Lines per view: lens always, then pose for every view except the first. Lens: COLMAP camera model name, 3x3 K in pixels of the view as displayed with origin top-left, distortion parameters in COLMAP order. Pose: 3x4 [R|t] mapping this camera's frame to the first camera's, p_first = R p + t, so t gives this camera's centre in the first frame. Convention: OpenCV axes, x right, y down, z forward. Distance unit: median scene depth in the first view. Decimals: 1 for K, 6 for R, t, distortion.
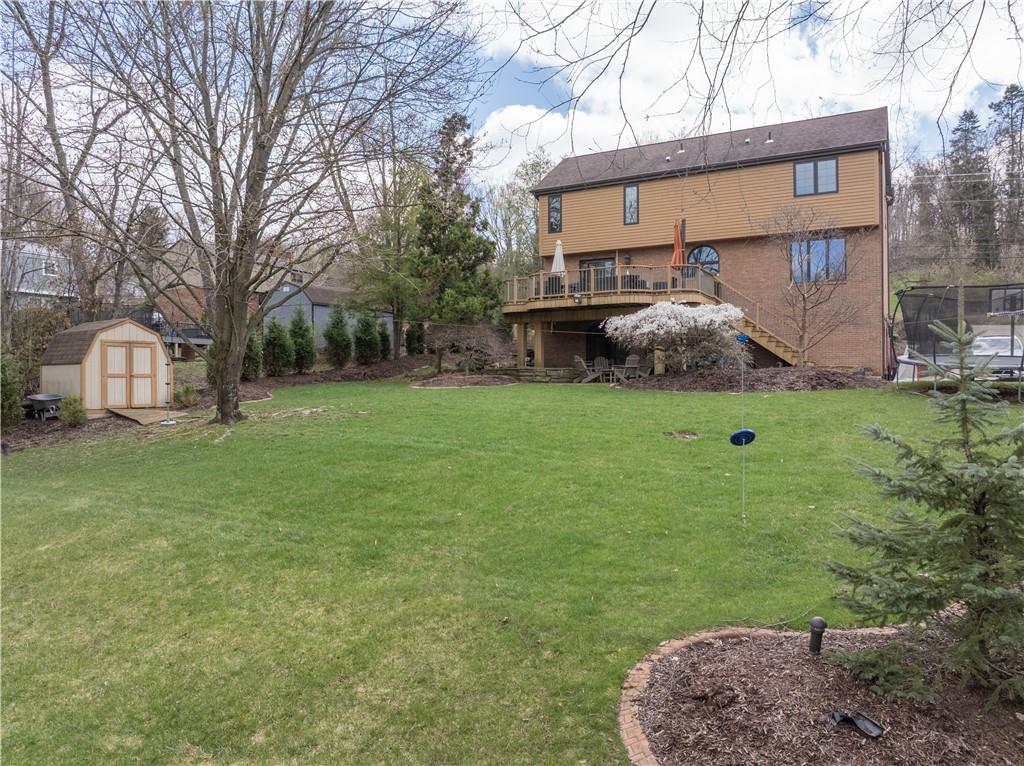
lens RADIAL K [[702.9, 0, 512.0], [0, 702.9, 383.0], [0, 0, 1]] dist [0.004966, -0.000285]
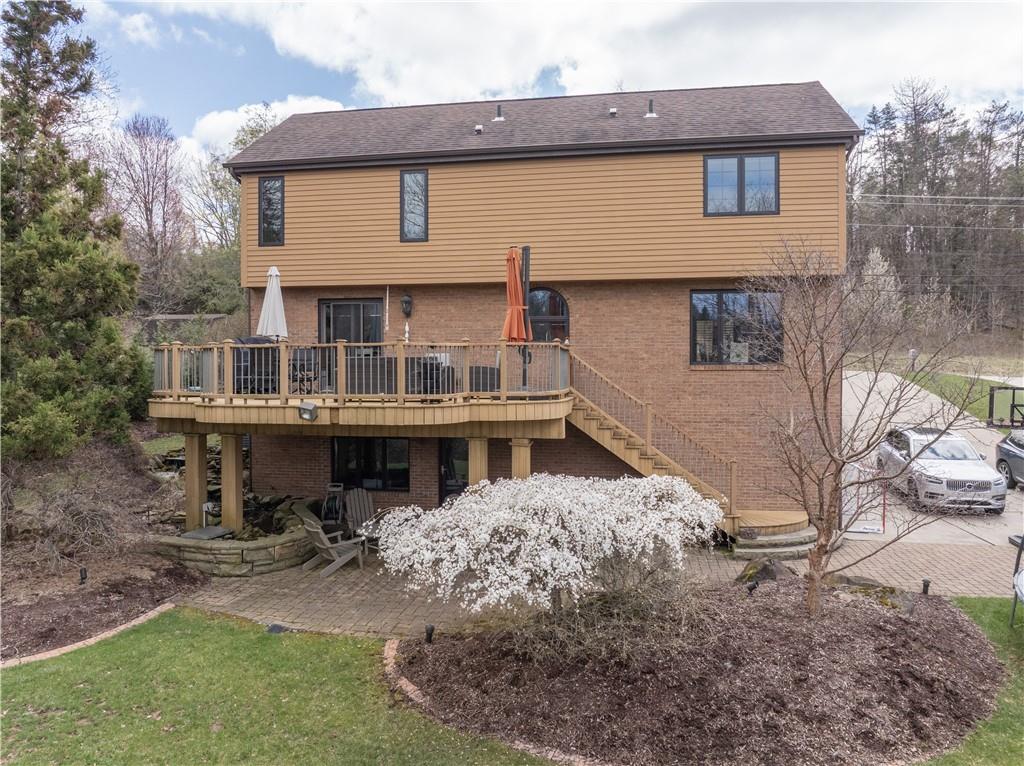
lens RADIAL K [[764.7, 0, 474.1], [0, 764.7, 384.0], [0, 0, 1]] dist [-0.031797, 0.000942]
pose [[0.959129, 0.007001, 0.282883, 0.050719], [-0.007030, 0.999975, -0.000913, -0.122911], [-0.282883, -0.001113, 0.959154, 0.449844]]
